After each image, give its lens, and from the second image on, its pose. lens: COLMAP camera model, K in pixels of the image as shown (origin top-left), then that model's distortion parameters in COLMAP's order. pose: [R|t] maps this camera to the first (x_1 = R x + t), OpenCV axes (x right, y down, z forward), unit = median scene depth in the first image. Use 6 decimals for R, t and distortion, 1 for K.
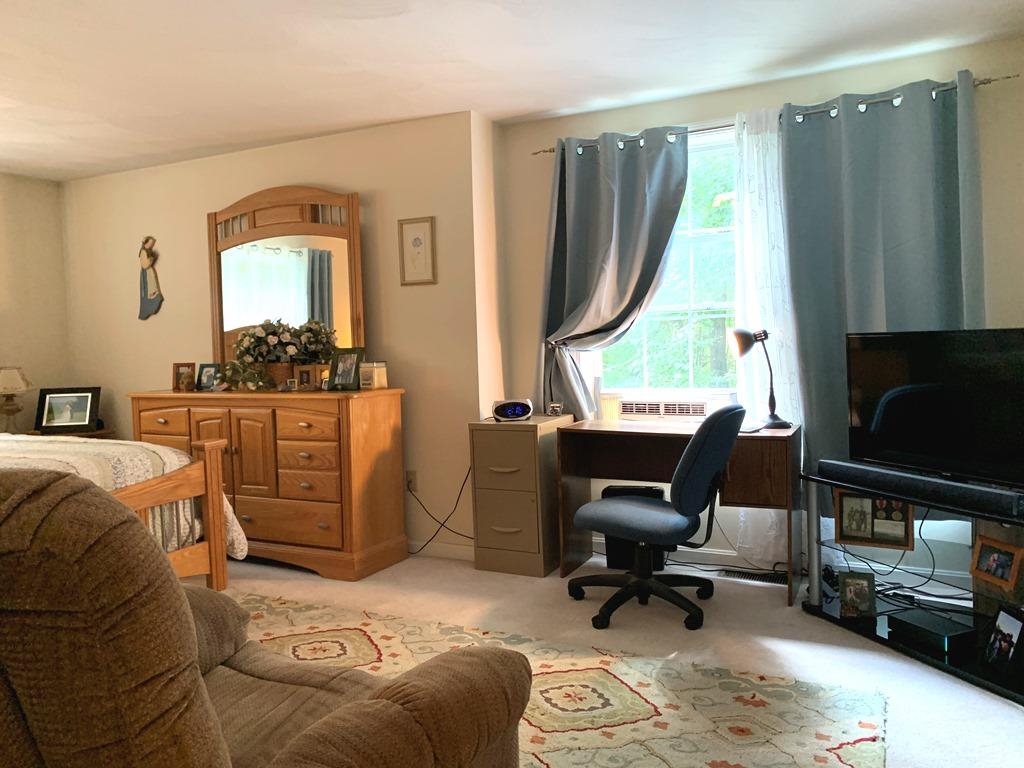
lens RADIAL K [[780.6, 0, 508.2], [0, 780.6, 385.6], [0, 0, 1]] dist [0.033068, -0.036732]
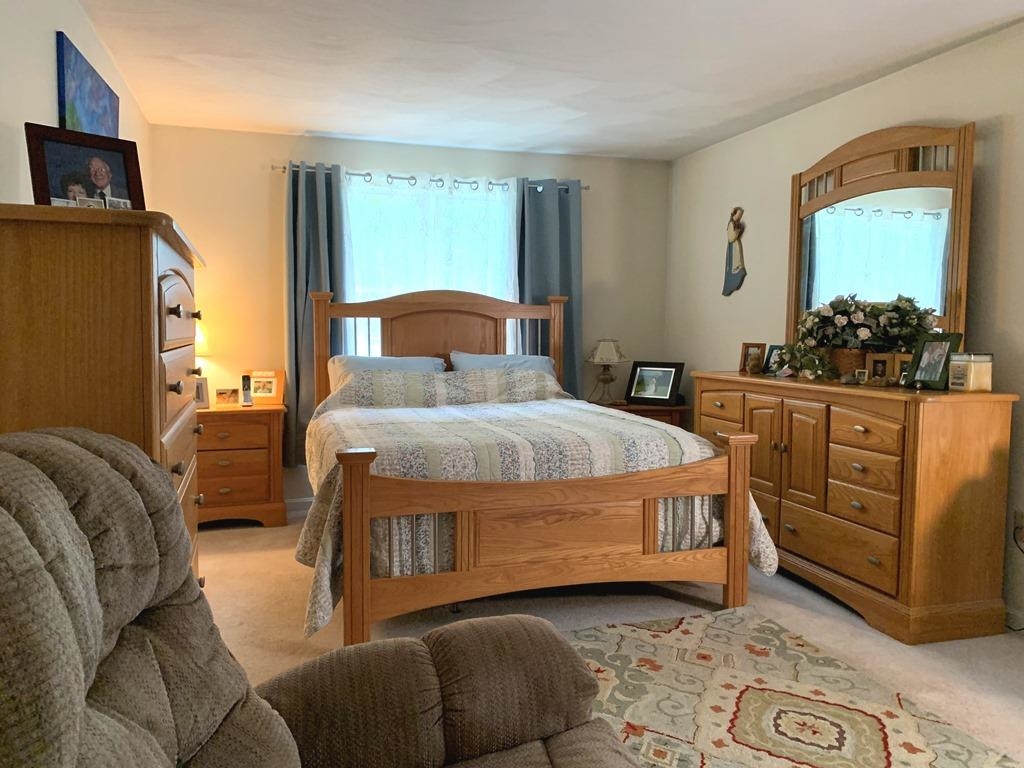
lens RADIAL K [[780.6, 0, 515.4], [0, 780.6, 376.8], [0, 0, 1]] dist [0.033068, -0.036732]
pose [[0.691086, 0.078657, -0.718479, 0.060805], [-0.066102, 0.996773, 0.045542, -0.014545], [0.719743, 0.016020, 0.694056, 0.185803]]
